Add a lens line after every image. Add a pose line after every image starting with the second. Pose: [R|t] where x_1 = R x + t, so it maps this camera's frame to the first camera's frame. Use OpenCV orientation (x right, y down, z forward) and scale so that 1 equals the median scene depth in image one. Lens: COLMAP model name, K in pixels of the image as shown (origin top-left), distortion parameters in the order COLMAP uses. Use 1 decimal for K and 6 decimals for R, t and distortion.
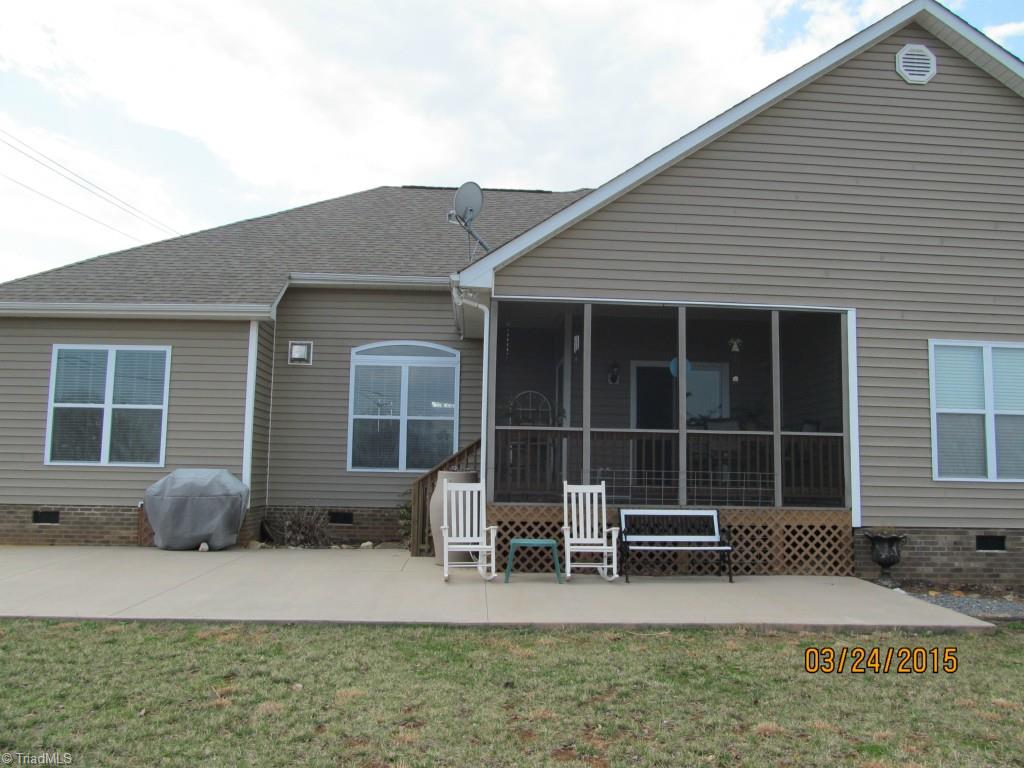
lens RADIAL K [[850.7, 0, 512.0], [0, 850.7, 384.0], [0, 0, 1]] dist [-0.066874, 0.013587]
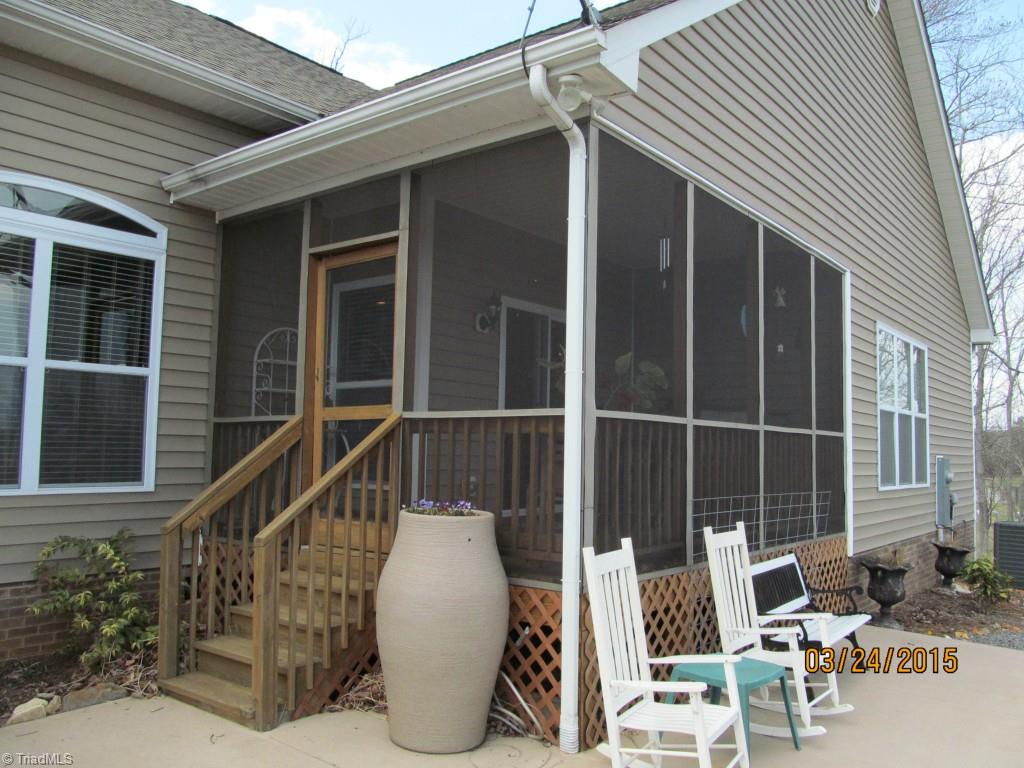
lens RADIAL K [[850.7, 0, 512.0], [0, 850.7, 384.0], [0, 0, 1]] dist [-0.066874, 0.013587]
pose [[0.662718, 0.053755, 0.746937, -0.361869], [-0.087760, 0.996122, 0.006176, 0.035696], [-0.743709, -0.069645, 0.664866, 0.712276]]
